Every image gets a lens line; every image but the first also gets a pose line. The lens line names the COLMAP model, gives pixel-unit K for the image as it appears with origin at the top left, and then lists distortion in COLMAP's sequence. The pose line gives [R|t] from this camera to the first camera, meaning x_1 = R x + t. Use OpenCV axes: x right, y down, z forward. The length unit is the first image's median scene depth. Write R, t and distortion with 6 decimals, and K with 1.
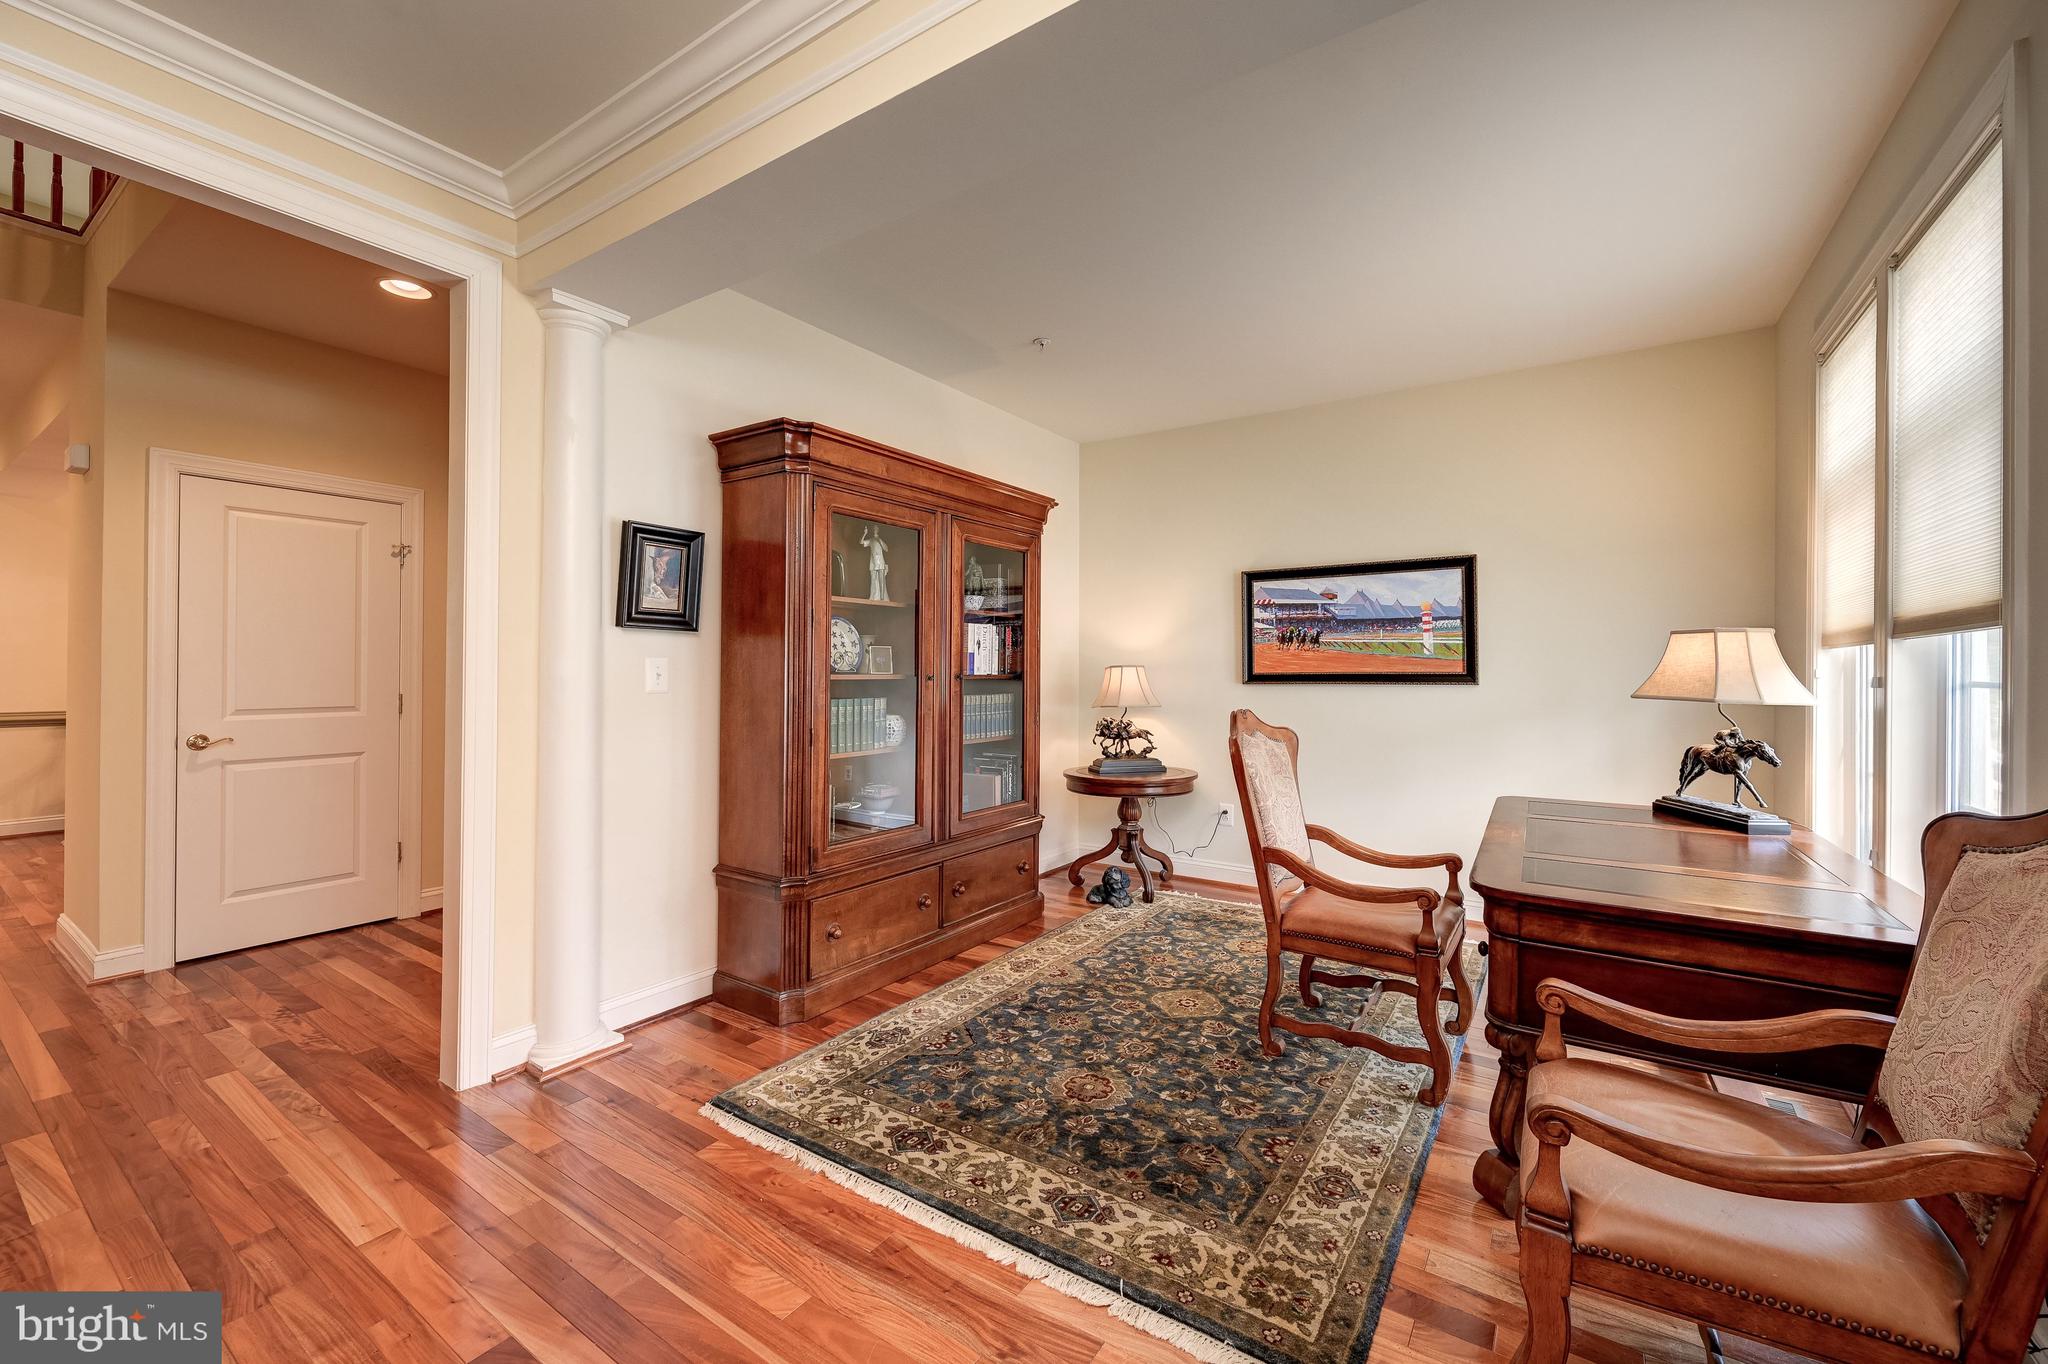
lens RADIAL K [[819.7, 0, 1061.2], [0, 819.7, 657.1], [0, 0, 1]] dist [-0.004907, 0.001351]
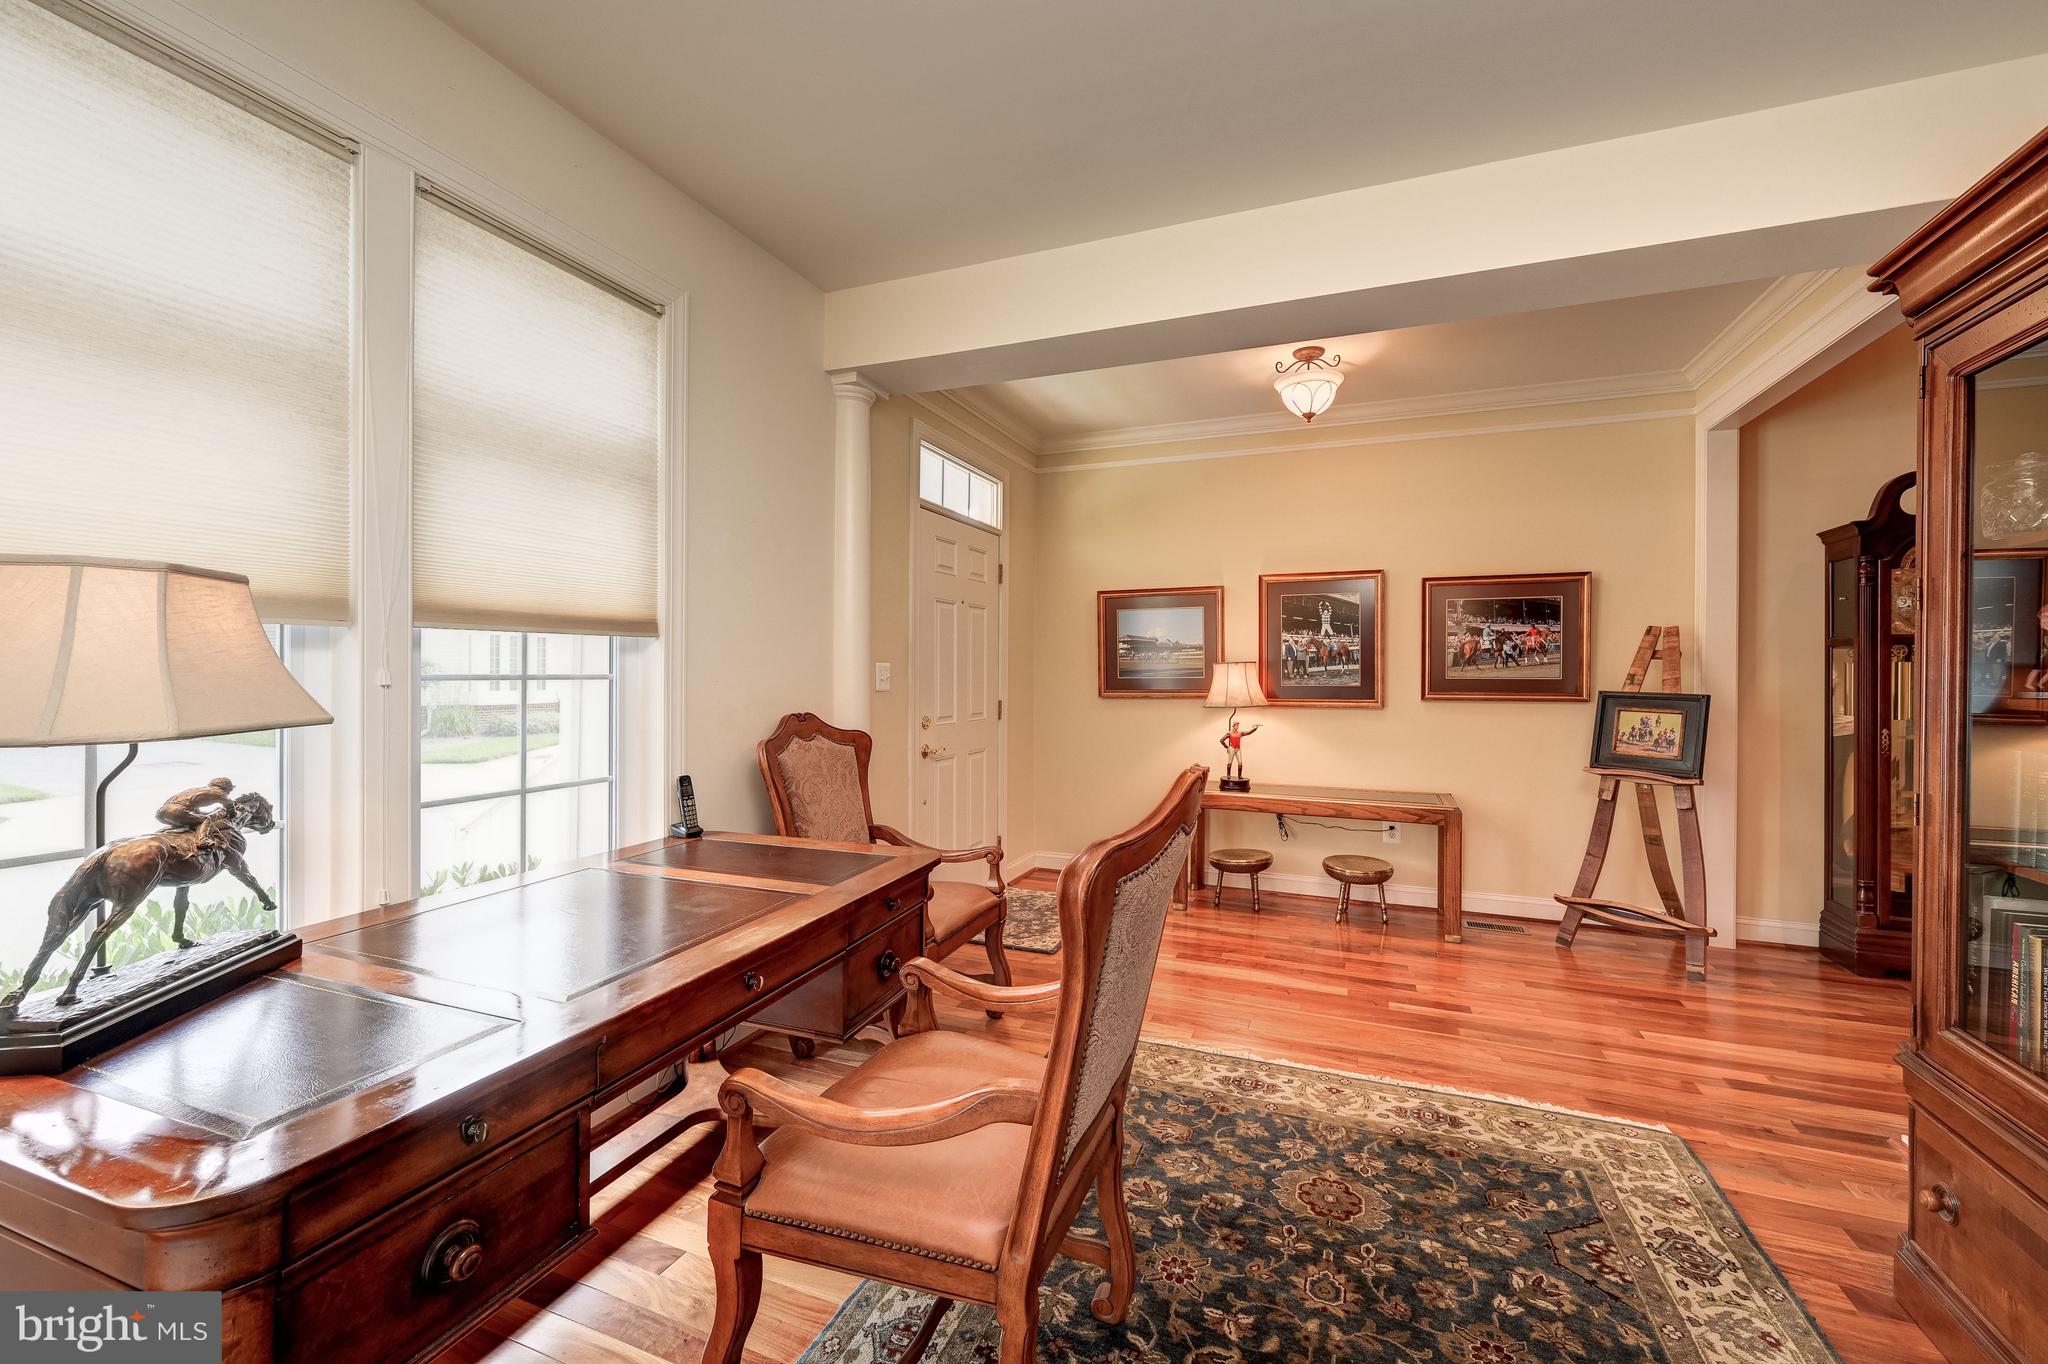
lens RADIAL K [[819.7, 0, 1026.8], [0, 819.7, 675.8], [0, 0, 1]] dist [-0.004907, 0.001351]
pose [[-0.984455, -0.018169, -0.174693, 0.508267], [-0.017899, 0.999835, -0.003123, 0.020437], [0.174721, 0.000052, -0.984618, 1.852416]]
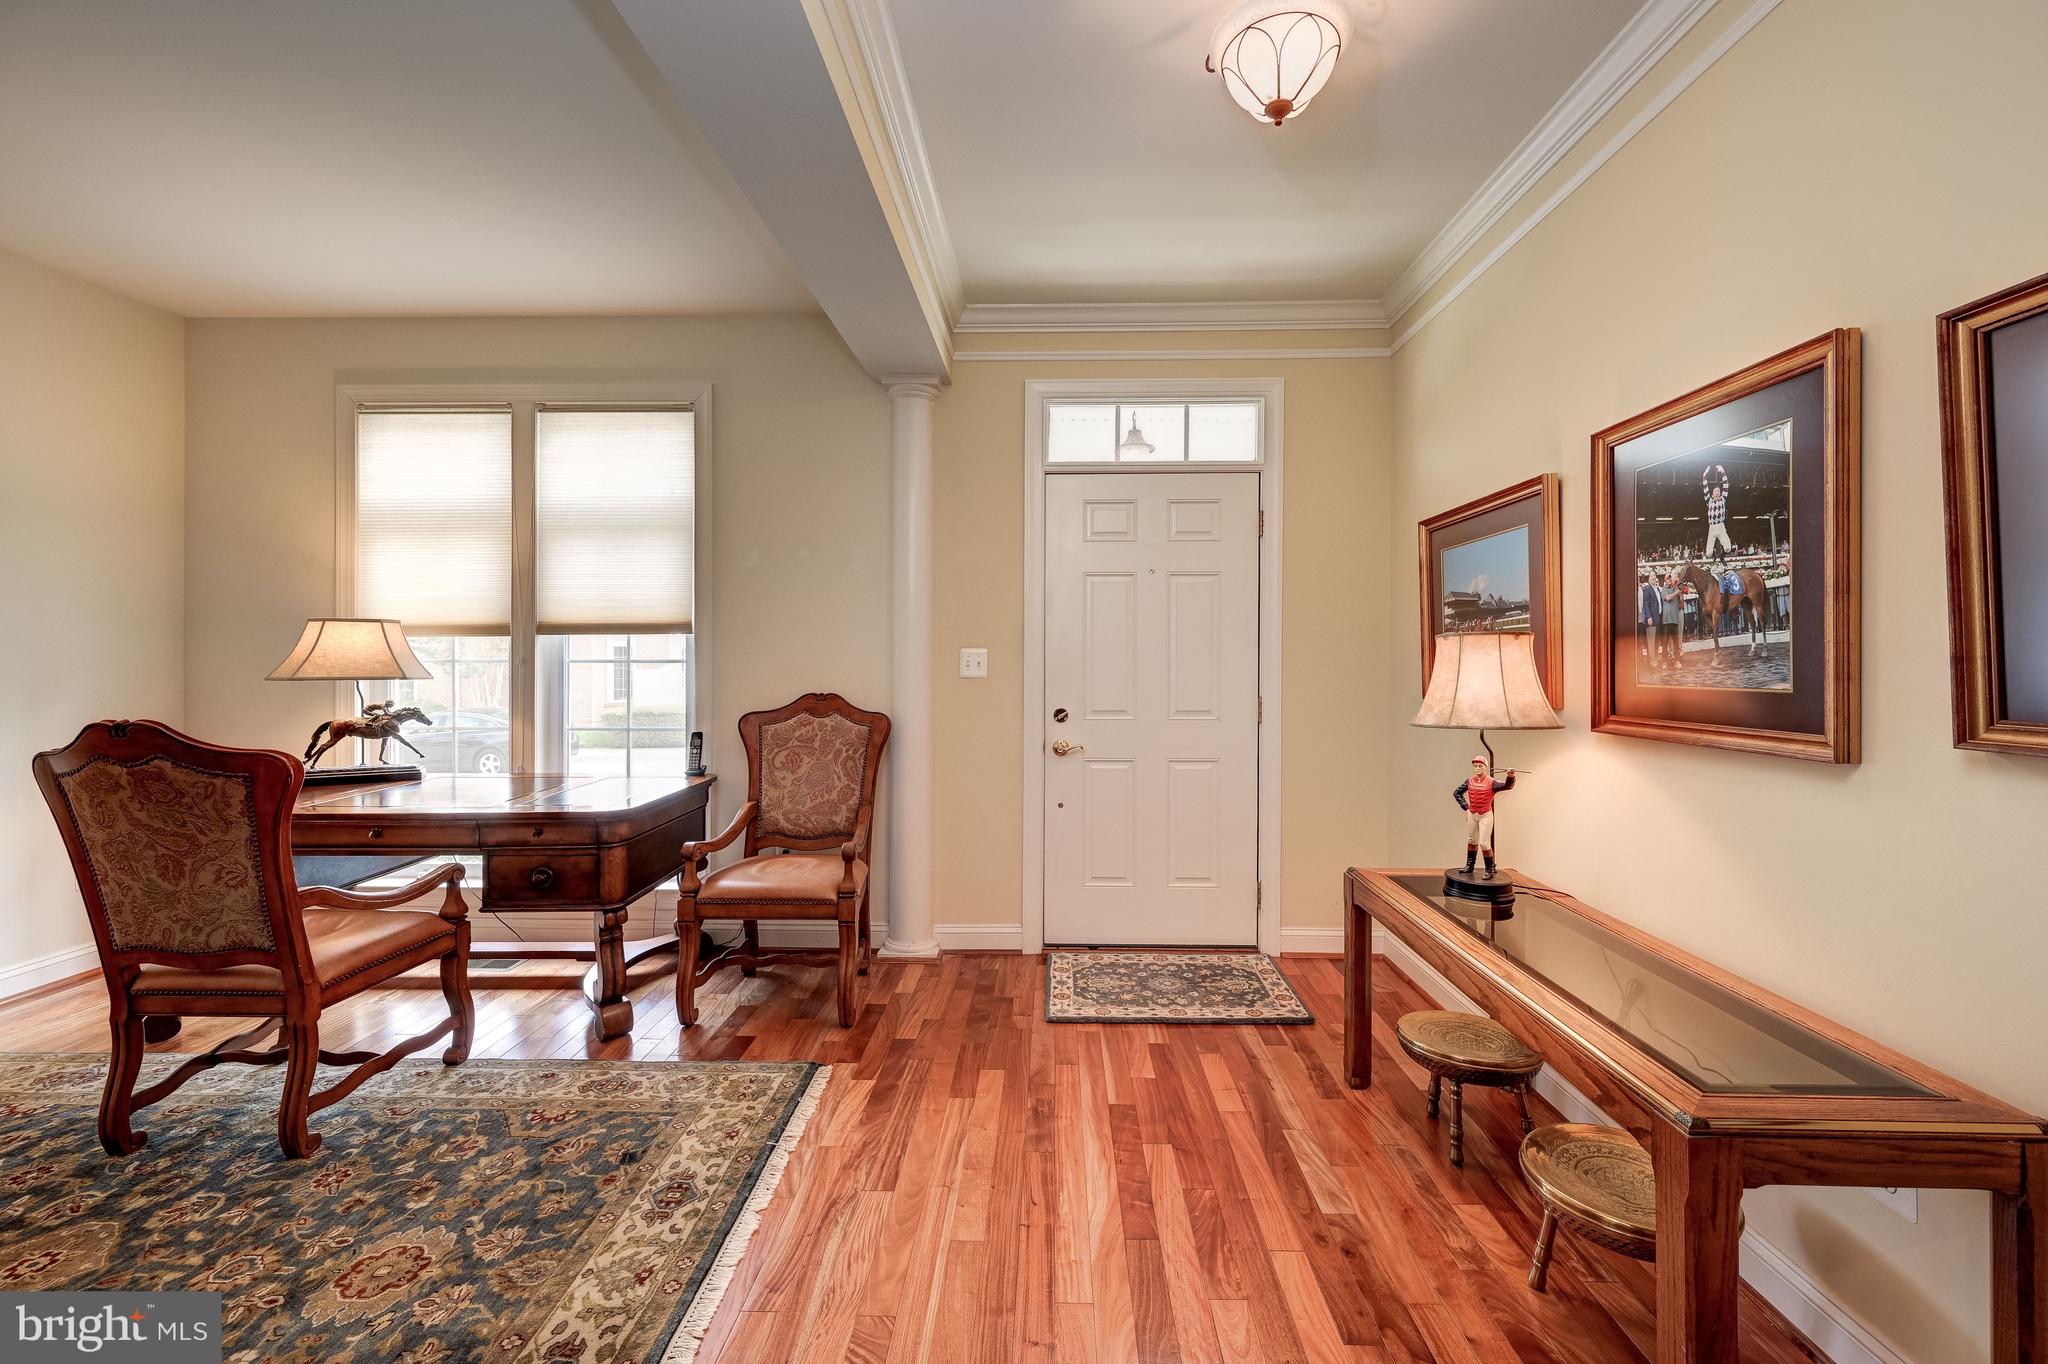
lens RADIAL K [[819.7, 0, 1024.0], [0, 819.7, 661.7], [0, 0, 1]] dist [-0.004907, 0.001351]
pose [[-0.506103, -0.018134, 0.862283, -0.868440], [-0.014344, 0.999818, 0.012607, 0.000268], [-0.862354, -0.005988, -0.506271, 0.943978]]
